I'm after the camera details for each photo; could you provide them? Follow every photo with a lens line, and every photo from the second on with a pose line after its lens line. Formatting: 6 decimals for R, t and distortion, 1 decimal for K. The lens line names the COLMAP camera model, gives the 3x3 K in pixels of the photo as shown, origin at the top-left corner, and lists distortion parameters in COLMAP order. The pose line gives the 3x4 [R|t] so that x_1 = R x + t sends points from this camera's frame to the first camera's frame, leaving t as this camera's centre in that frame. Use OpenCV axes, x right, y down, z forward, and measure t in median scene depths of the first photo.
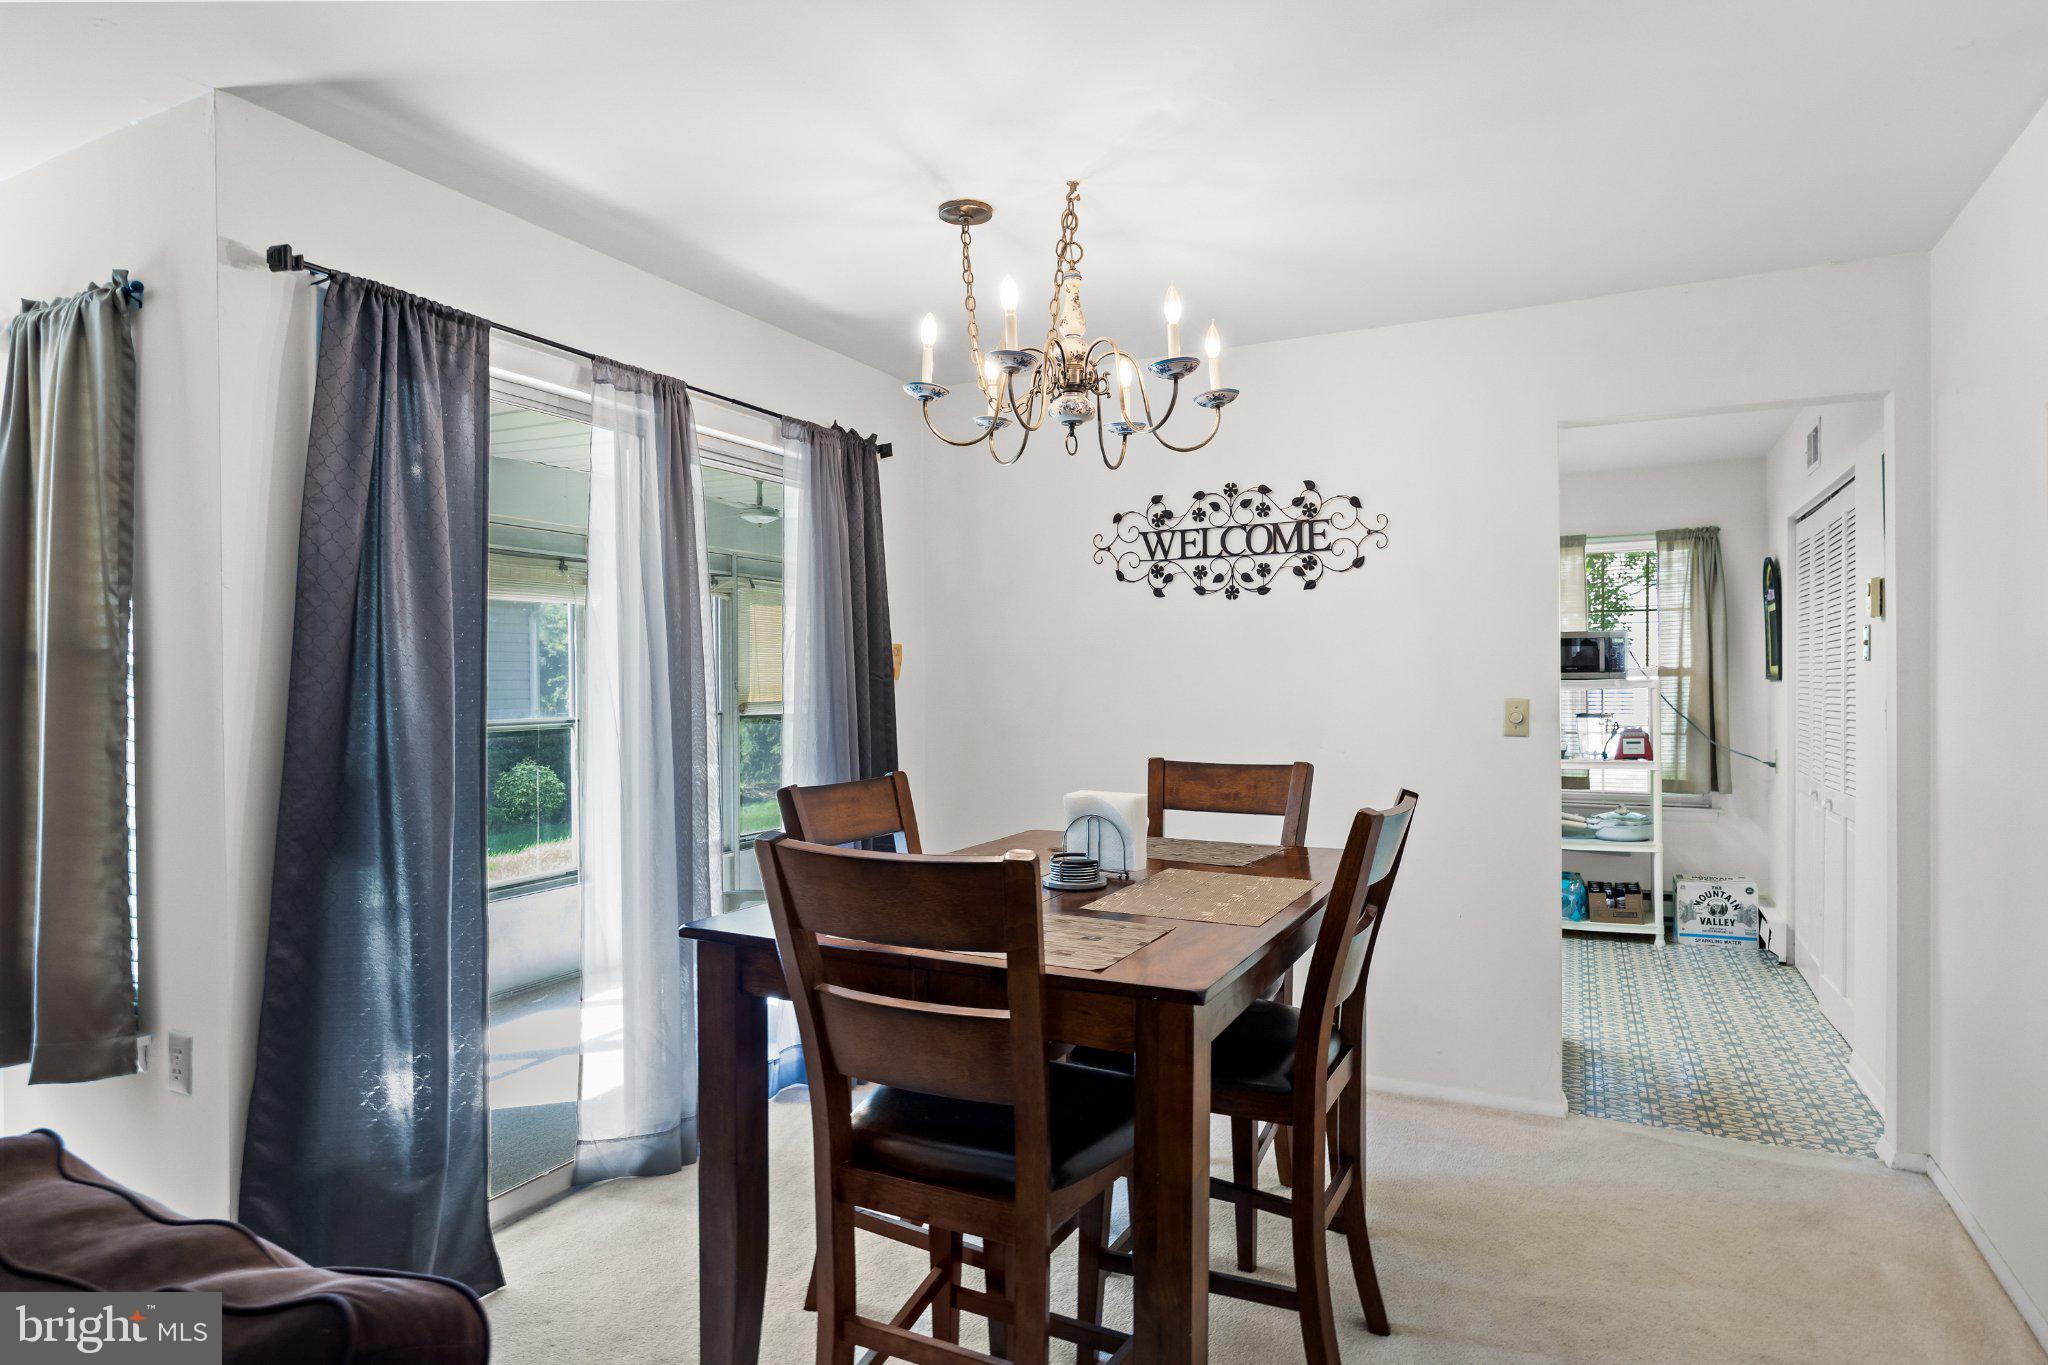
lens RADIAL K [[1176.4, 0, 1028.1], [0, 1176.4, 685.2], [0, 0, 1]] dist [0.008972, -0.001484]
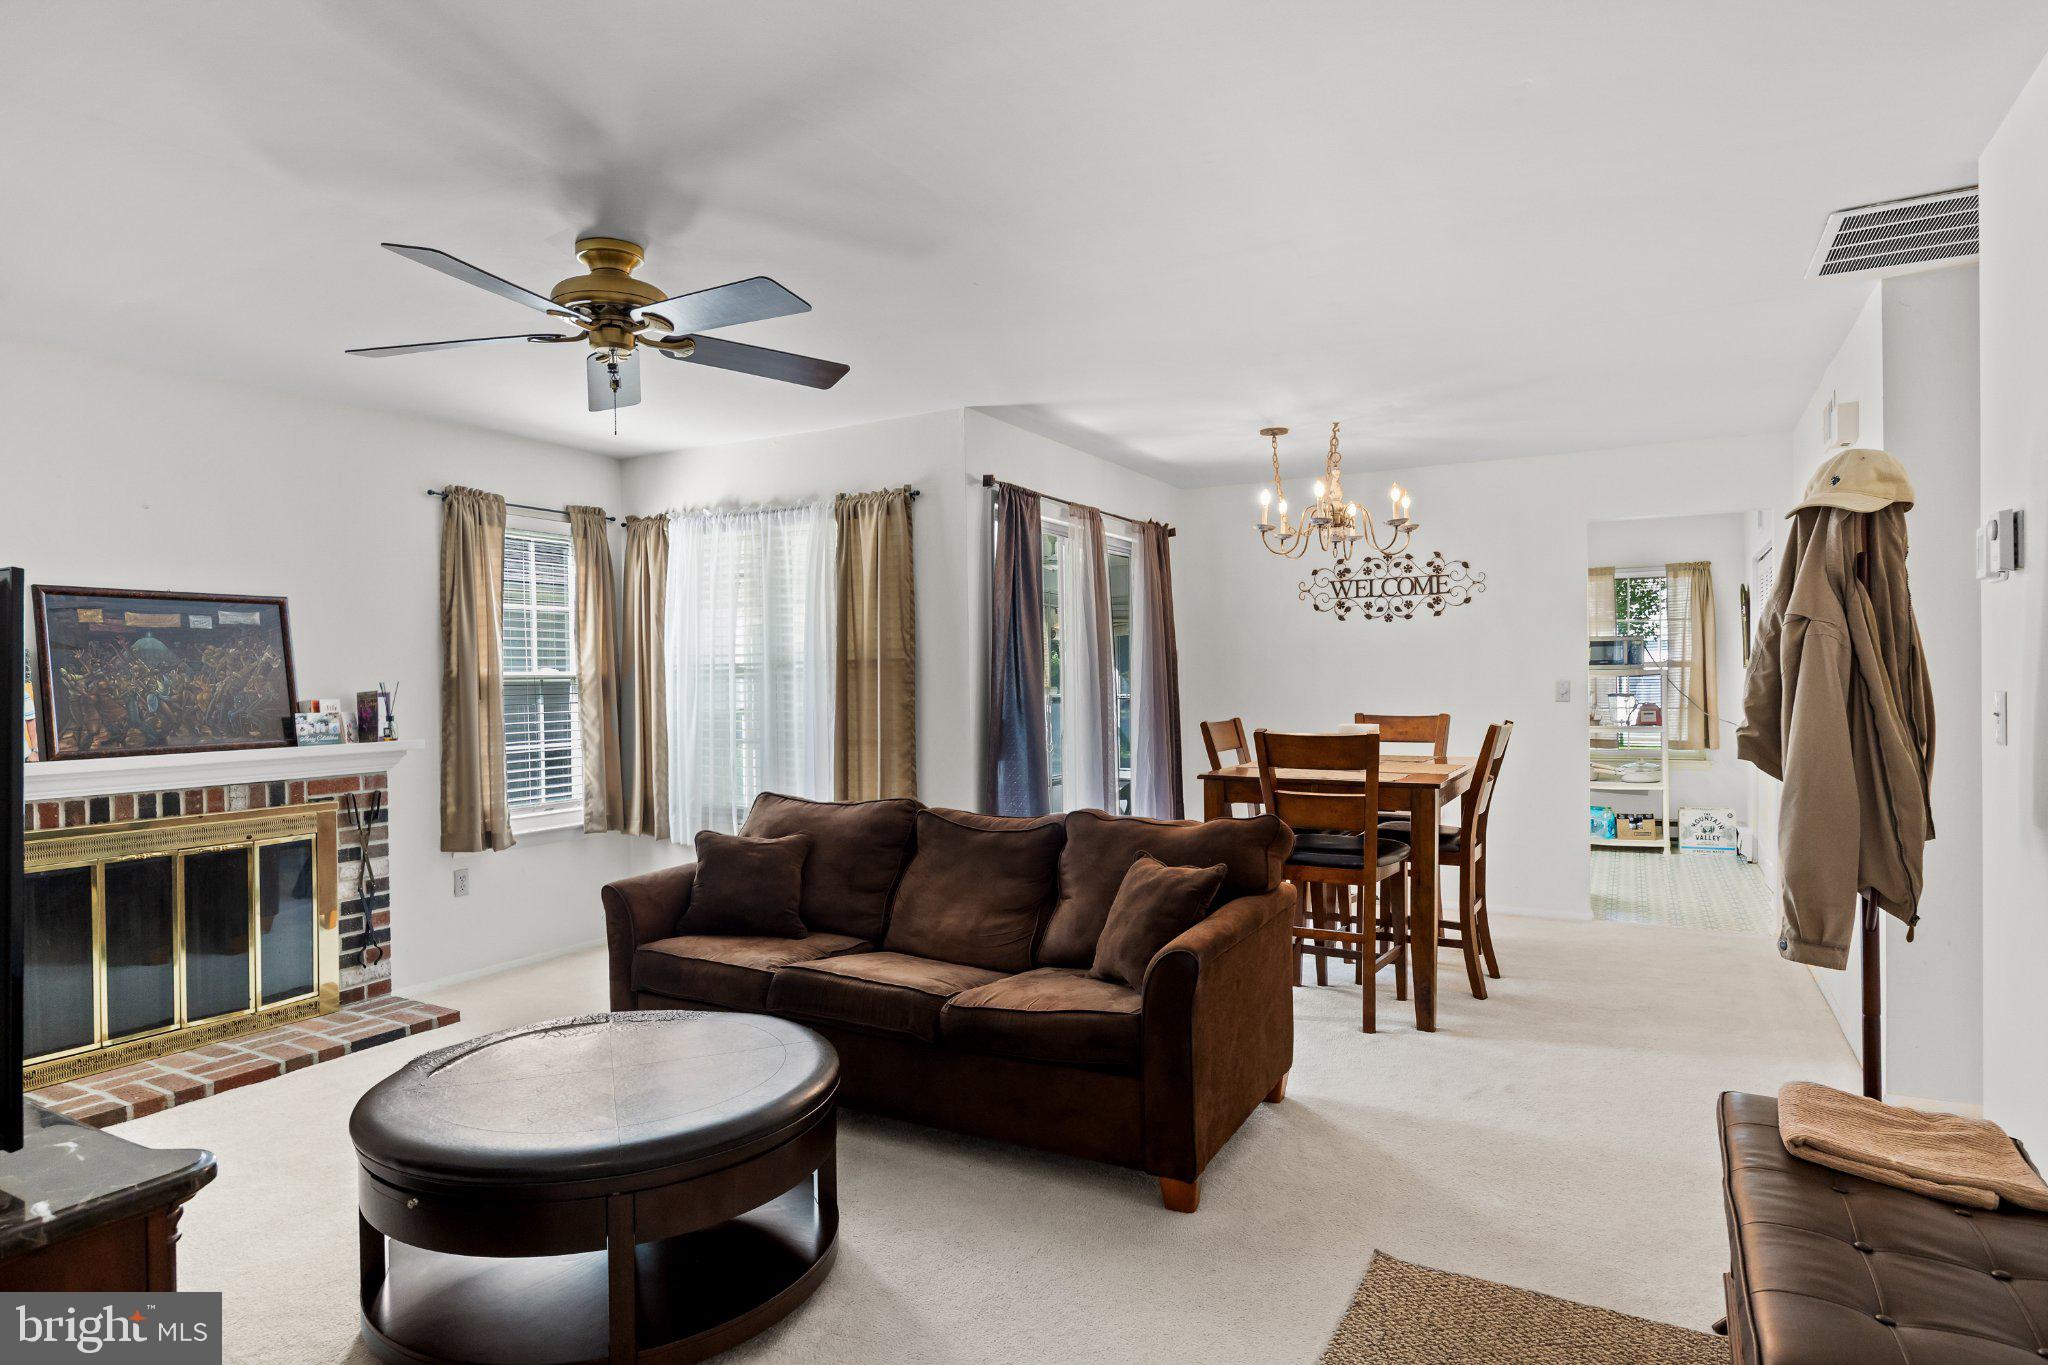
lens RADIAL K [[1176.4, 0, 1023.1], [0, 1176.4, 689.6], [0, 0, 1]] dist [0.008972, -0.001484]
pose [[0.999099, -0.005271, -0.042119, -0.270619], [0.005562, 0.999962, 0.006778, 0.008287], [0.042081, -0.007006, 0.999090, -0.678727]]
